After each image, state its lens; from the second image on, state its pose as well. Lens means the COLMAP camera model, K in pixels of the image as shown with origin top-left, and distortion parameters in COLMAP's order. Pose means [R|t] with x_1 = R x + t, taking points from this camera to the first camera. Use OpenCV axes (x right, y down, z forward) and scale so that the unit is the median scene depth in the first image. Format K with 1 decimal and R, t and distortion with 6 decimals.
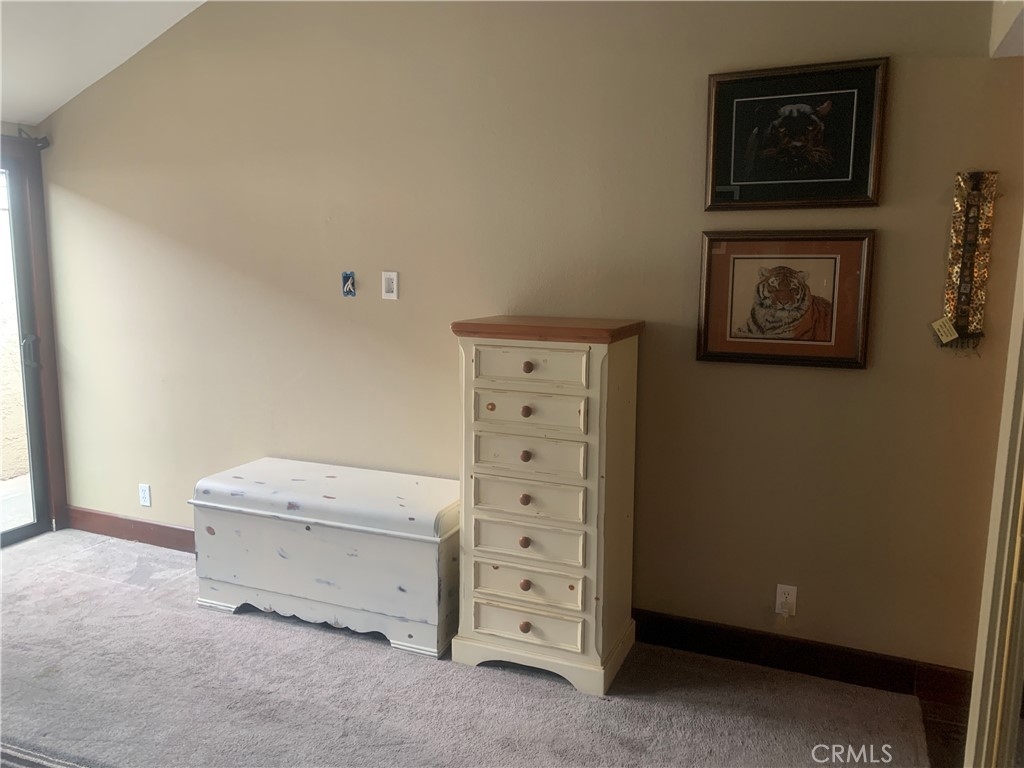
lens RADIAL K [[768.8, 0, 511.7], [0, 768.8, 371.9], [0, 0, 1]] dist [0.056081, -0.074615]
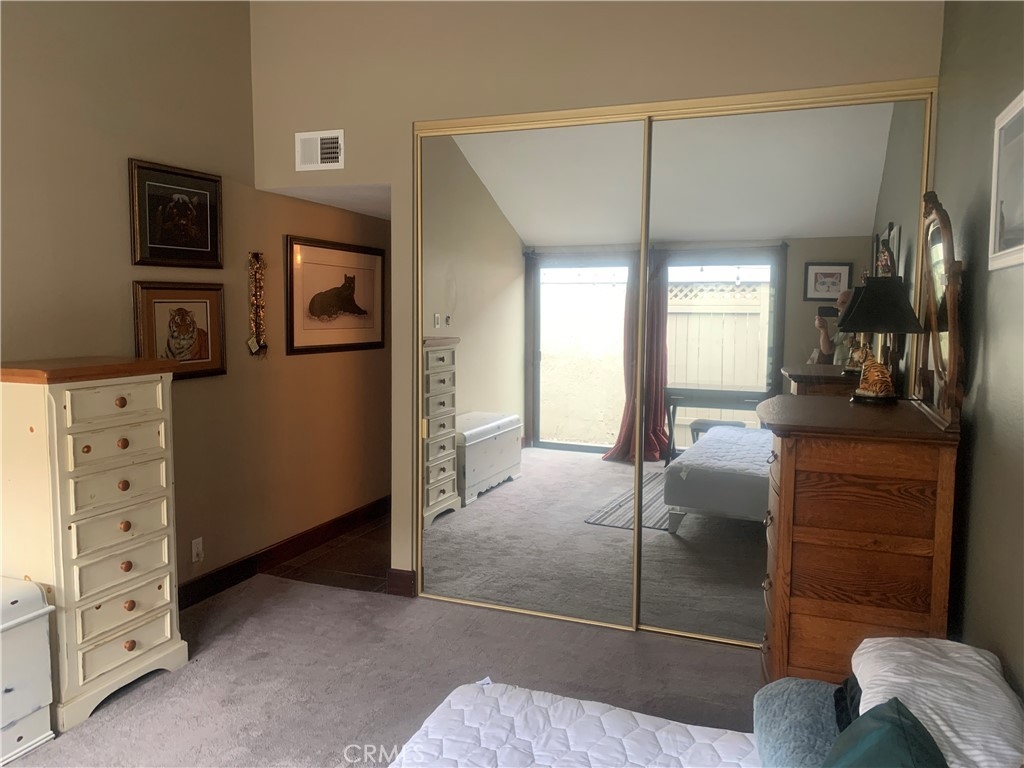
lens RADIAL K [[785.8, 0, 510.1], [0, 785.8, 368.4], [0, 0, 1]] dist [0.007062, 0.003891]
pose [[-0.015193, -0.092144, 0.995630, -1.063657], [0.135524, 0.986366, 0.093355, -0.081566], [-0.990658, 0.136351, -0.002498, 0.437045]]
